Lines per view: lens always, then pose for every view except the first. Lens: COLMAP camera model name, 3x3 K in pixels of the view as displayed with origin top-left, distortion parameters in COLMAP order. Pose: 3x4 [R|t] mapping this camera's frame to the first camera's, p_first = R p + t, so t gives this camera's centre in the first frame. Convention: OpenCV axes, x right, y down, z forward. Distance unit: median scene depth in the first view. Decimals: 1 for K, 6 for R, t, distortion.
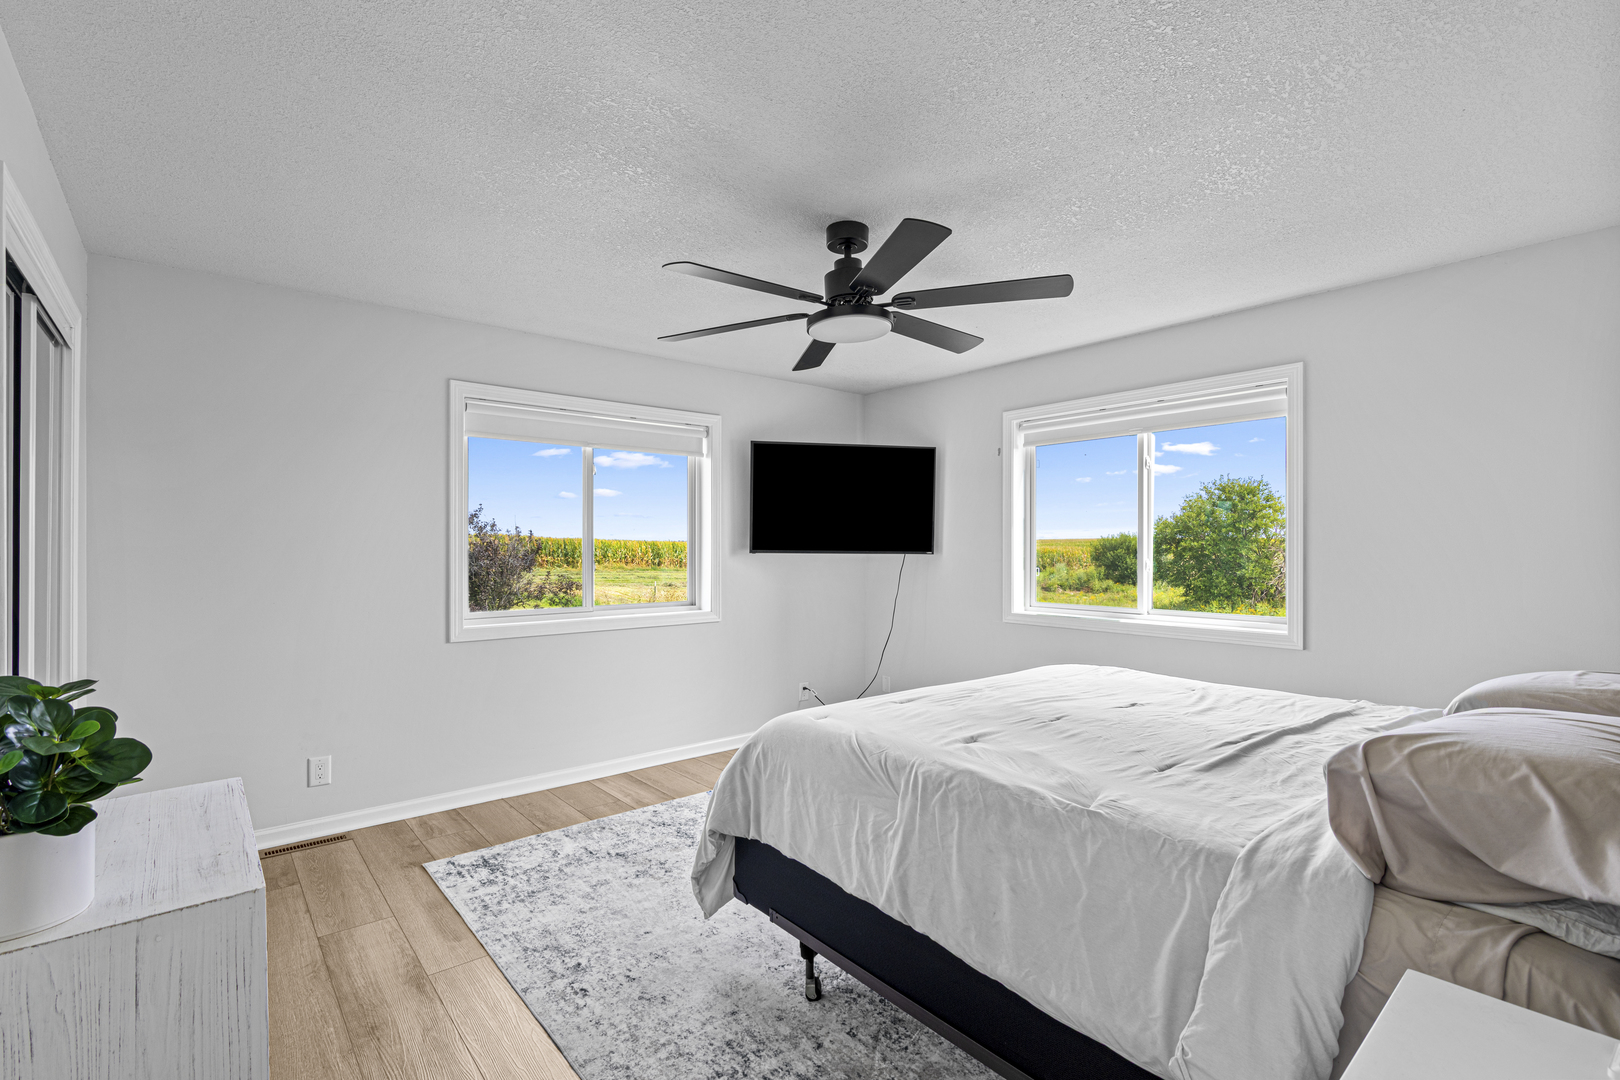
lens RADIAL K [[721.1, 0, 810.0], [0, 721.1, 540.0], [0, 0, 1]] dist [-0.000805, 0.000043]
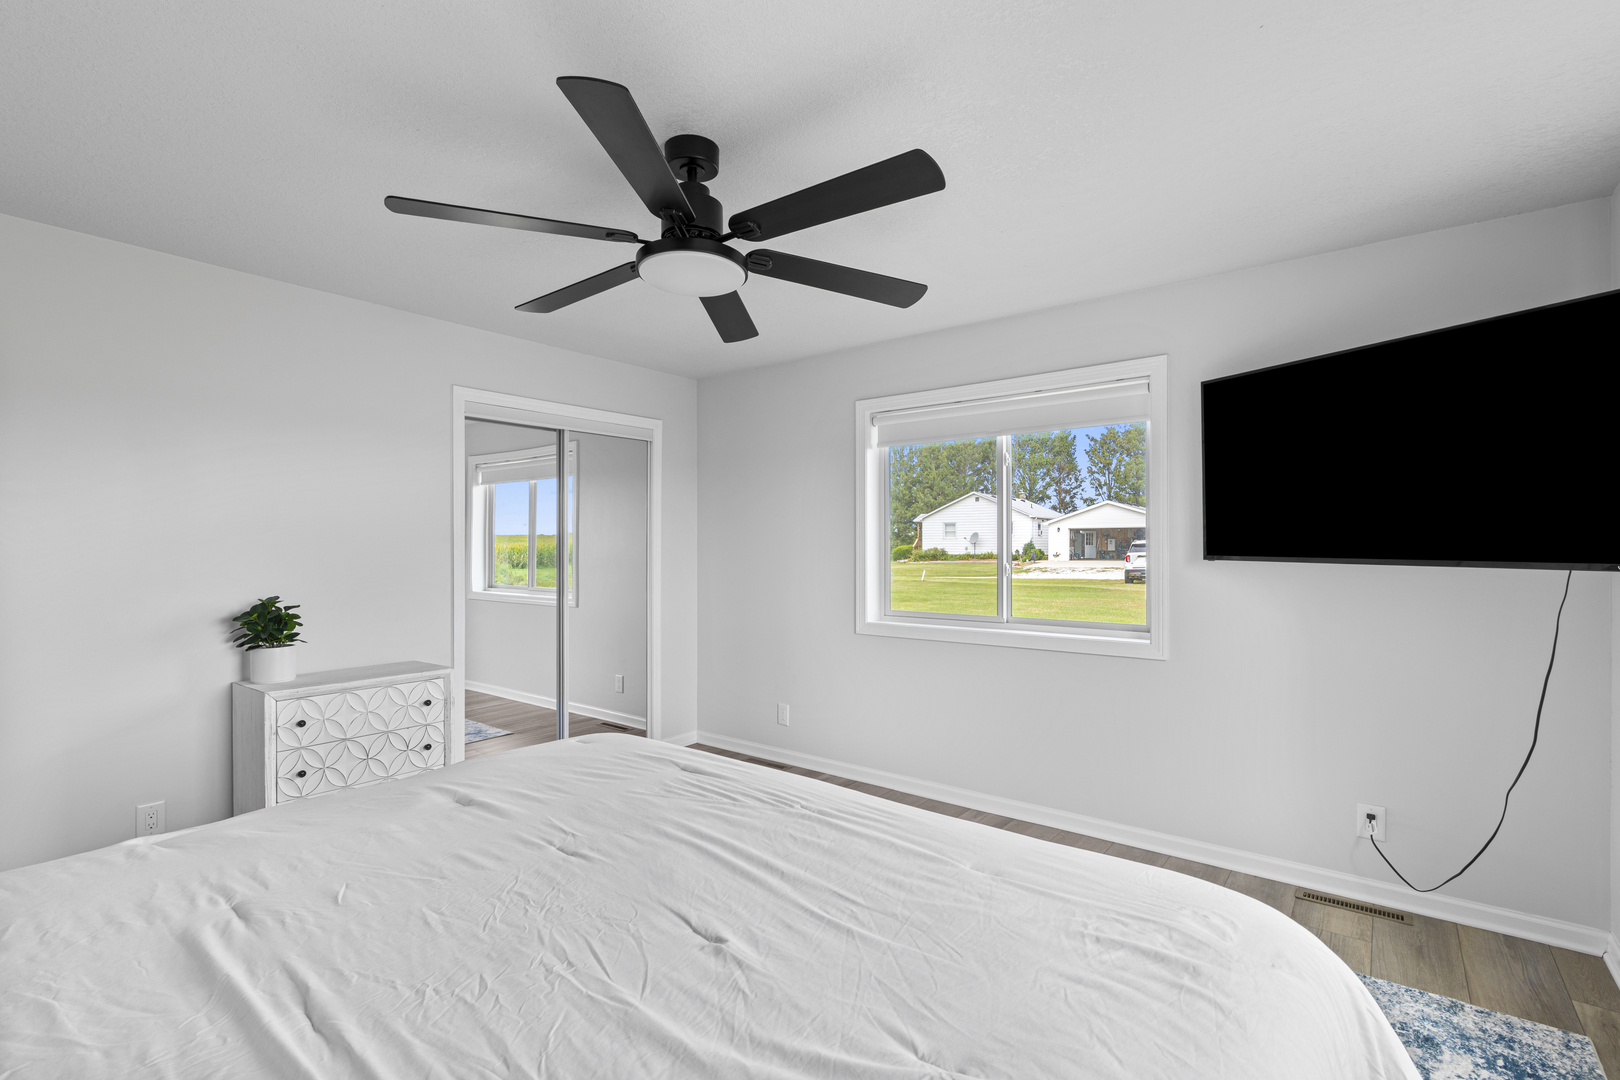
lens RADIAL K [[732.0, 0, 810.0], [0, 732.0, 540.0], [0, 0, 1]] dist [-0.001647, 0.000305]
pose [[0.193982, -0.010595, -0.980948, 0.546647], [0.015399, 0.999851, -0.007754, 0.000127], [0.980884, -0.013602, 0.194116, 0.611916]]
